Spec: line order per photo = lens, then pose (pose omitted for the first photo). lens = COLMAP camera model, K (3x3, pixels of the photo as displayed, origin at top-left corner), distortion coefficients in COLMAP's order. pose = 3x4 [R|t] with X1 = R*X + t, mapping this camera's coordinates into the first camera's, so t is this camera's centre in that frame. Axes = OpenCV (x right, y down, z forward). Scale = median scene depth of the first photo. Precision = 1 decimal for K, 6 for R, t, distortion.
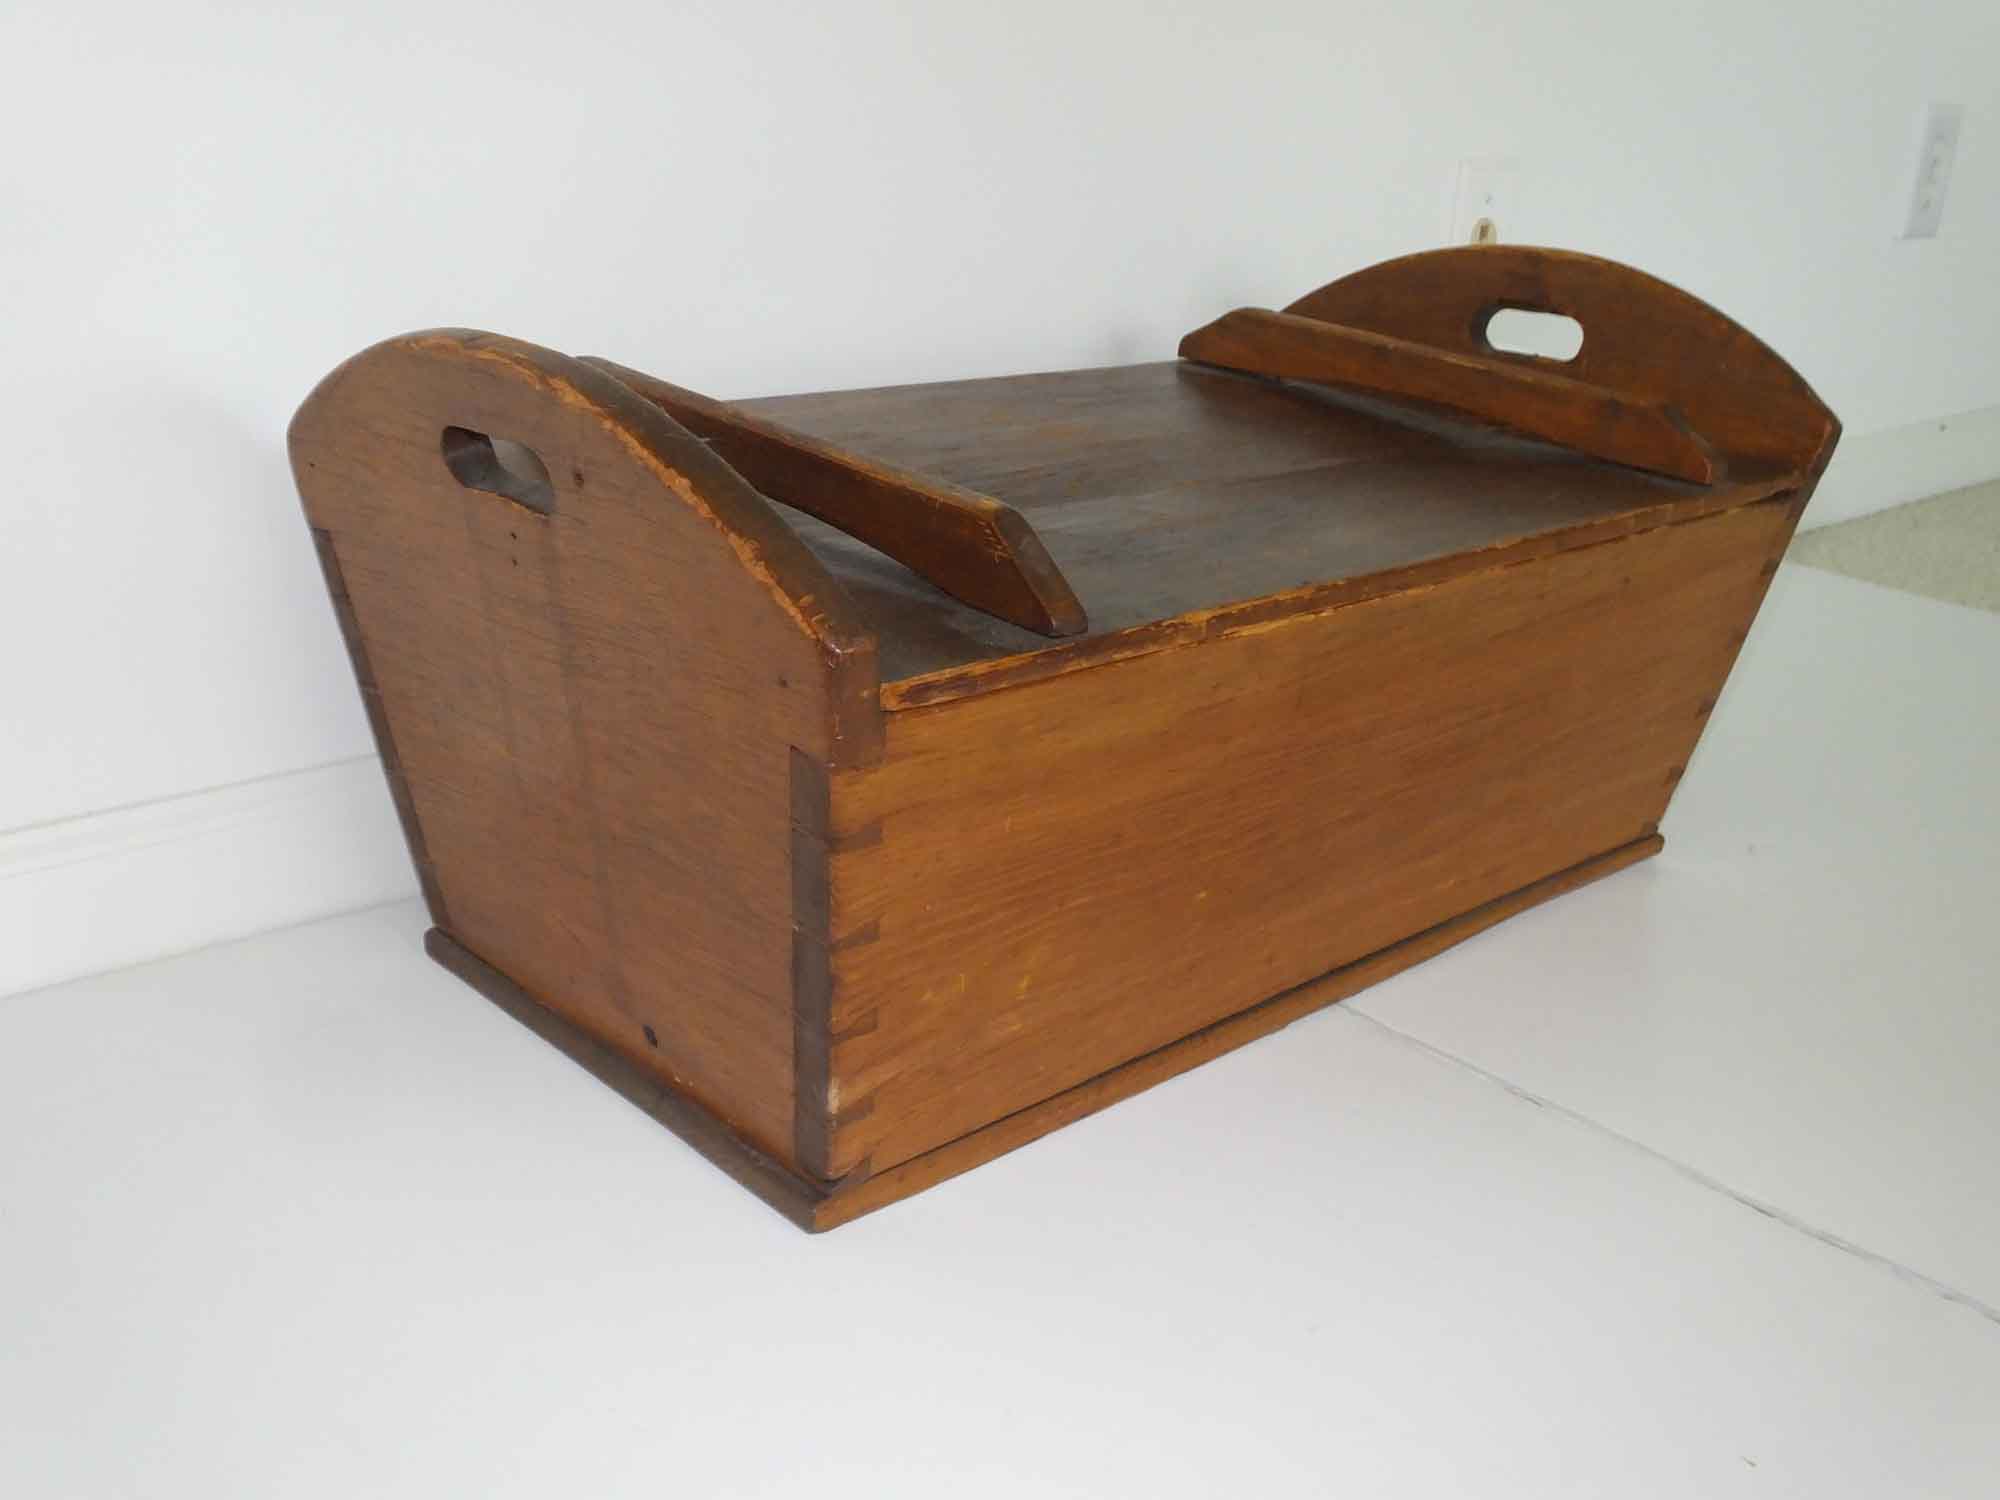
lens RADIAL K [[1987.6, 0, 1000.0], [0, 1987.6, 750.0], [0, 0, 1]] dist [0.079338, 0.001152]
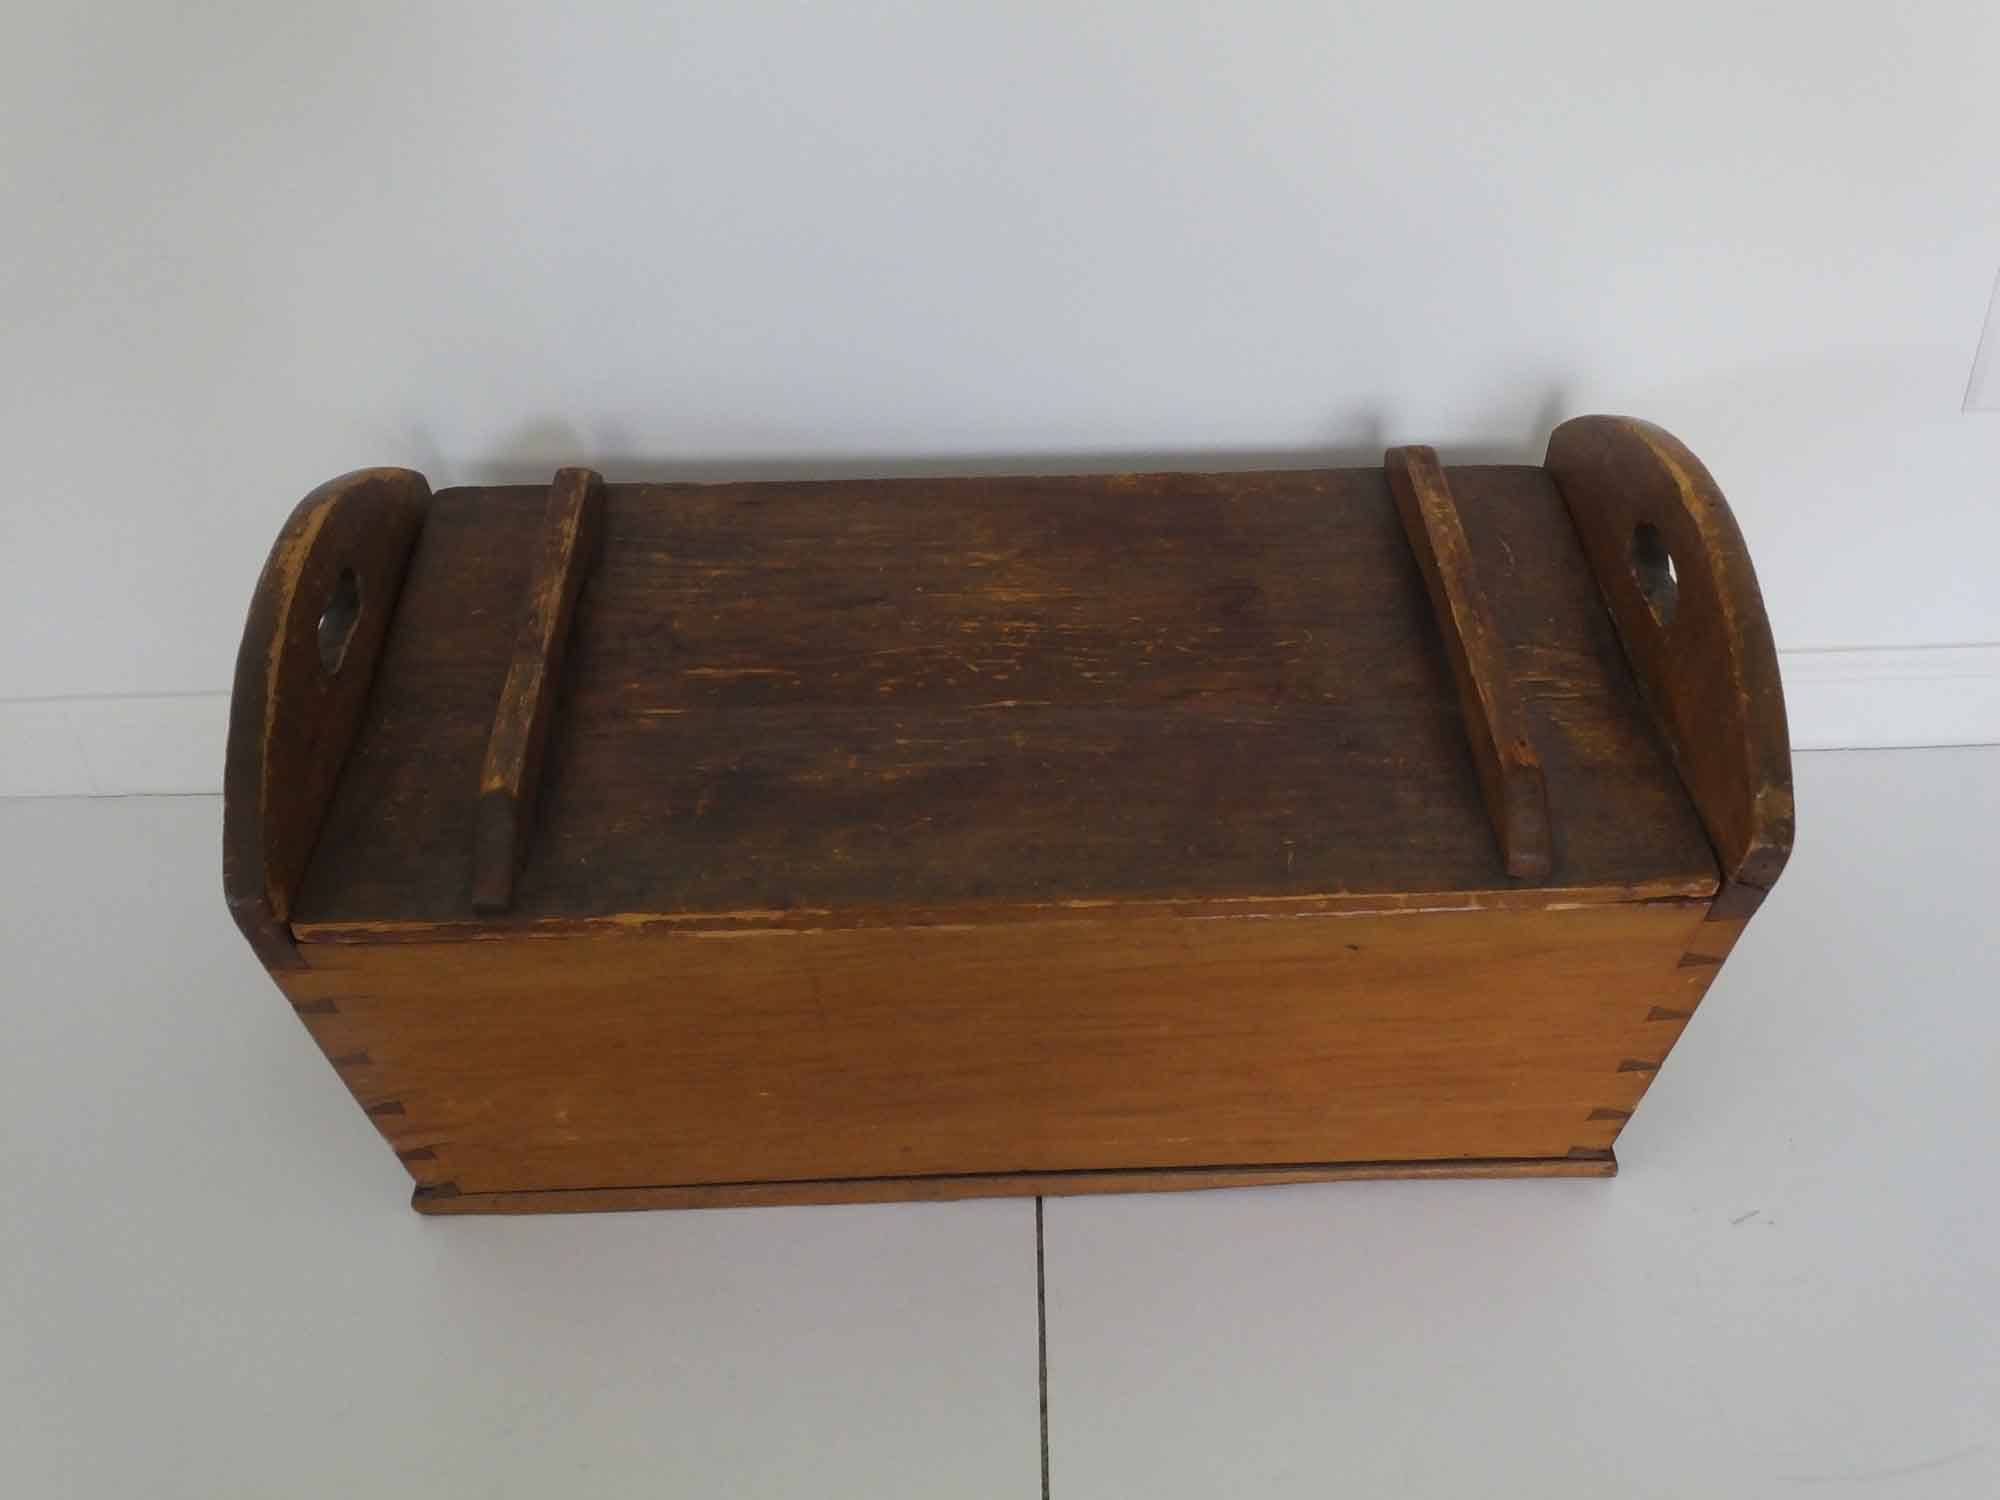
lens RADIAL K [[2273.9, 0, 1000.0], [0, 2273.9, 750.0], [0, 0, 1]] dist [0.053910, -0.001841]
pose [[0.730343, 0.341994, -0.591303, 1.021152], [-0.165111, 0.928358, 0.333002, -0.644047], [0.662826, -0.145575, 0.734486, 0.152129]]
